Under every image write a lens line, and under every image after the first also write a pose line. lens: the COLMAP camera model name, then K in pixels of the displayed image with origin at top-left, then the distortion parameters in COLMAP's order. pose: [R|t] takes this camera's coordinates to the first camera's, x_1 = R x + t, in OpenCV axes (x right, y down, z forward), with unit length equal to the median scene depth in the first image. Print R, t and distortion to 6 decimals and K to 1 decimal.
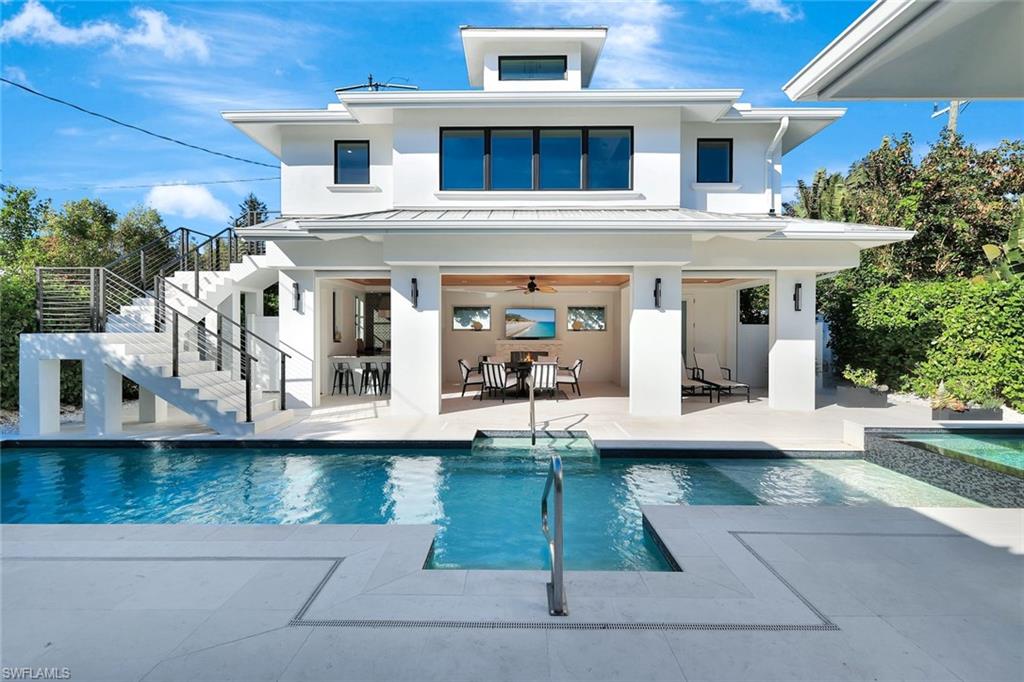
lens RADIAL K [[462.3, 0, 508.5], [0, 462.3, 337.4], [0, 0, 1]] dist [0.001425, -0.000061]
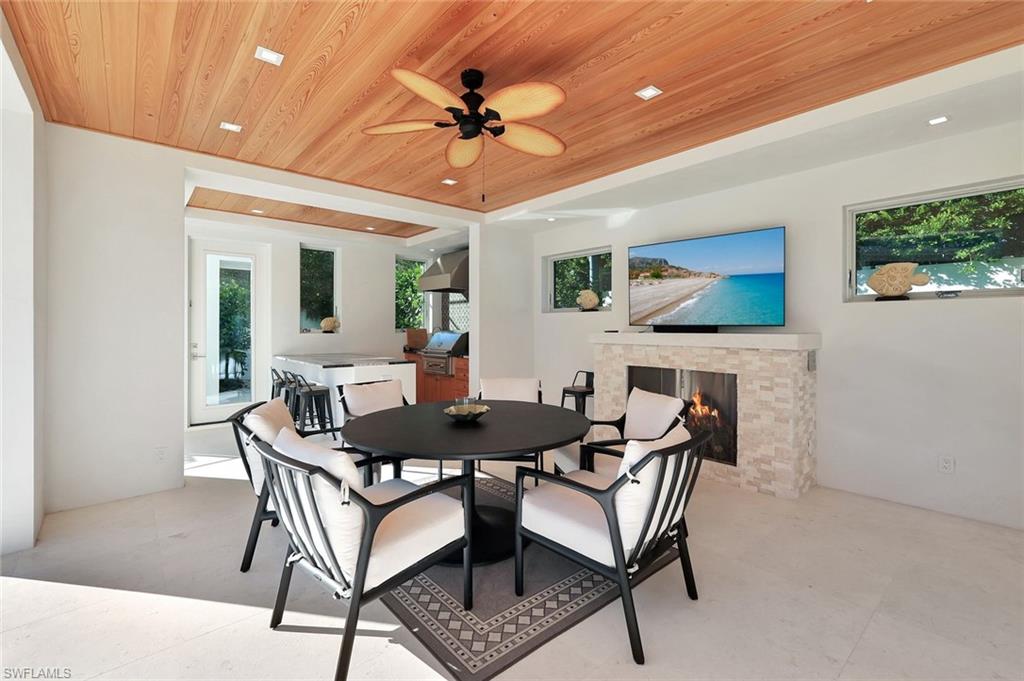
lens RADIAL K [[447.1, 0, 514.8], [0, 447.1, 335.1], [0, 0, 1]] dist [-0.002179, -0.000147]
pose [[0.668166, 0.016067, -0.743838, 0.197775], [-0.007779, 0.999863, 0.014610, 0.003430], [0.743971, -0.003976, 0.668200, 0.690231]]
